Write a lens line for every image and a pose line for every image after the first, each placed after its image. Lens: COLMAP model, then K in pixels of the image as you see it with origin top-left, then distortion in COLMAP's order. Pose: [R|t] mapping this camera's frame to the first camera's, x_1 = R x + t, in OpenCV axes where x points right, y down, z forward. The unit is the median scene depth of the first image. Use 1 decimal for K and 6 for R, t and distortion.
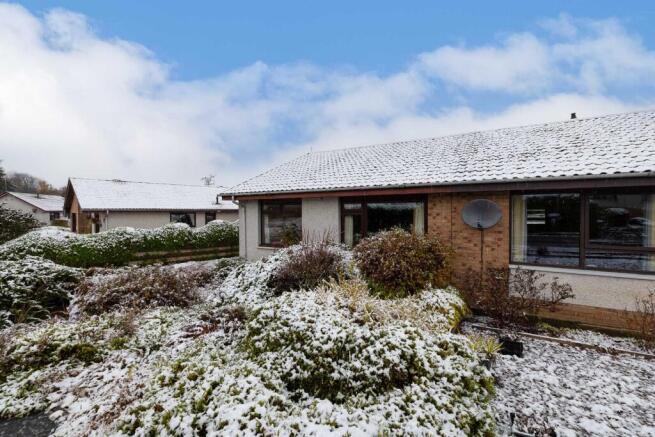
lens RADIAL K [[279.9, 0, 336.0], [0, 279.9, 218.3], [0, 0, 1]] dist [-0.001191, -0.000119]
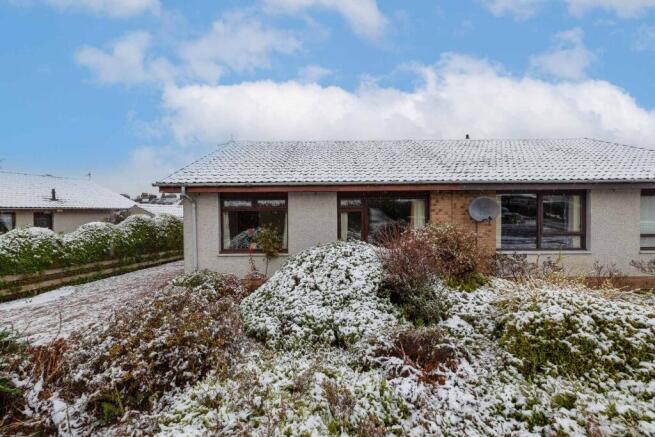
lens RADIAL K [[283.4, 0, 324.5], [0, 283.4, 212.5], [0, 0, 1]] dist [-0.002325, -0.000180]
pose [[0.877825, -0.007406, 0.478924, -0.447476], [0.015851, 0.999782, -0.013594, 0.001992], [-0.478719, 0.019524, 0.877751, 0.203104]]
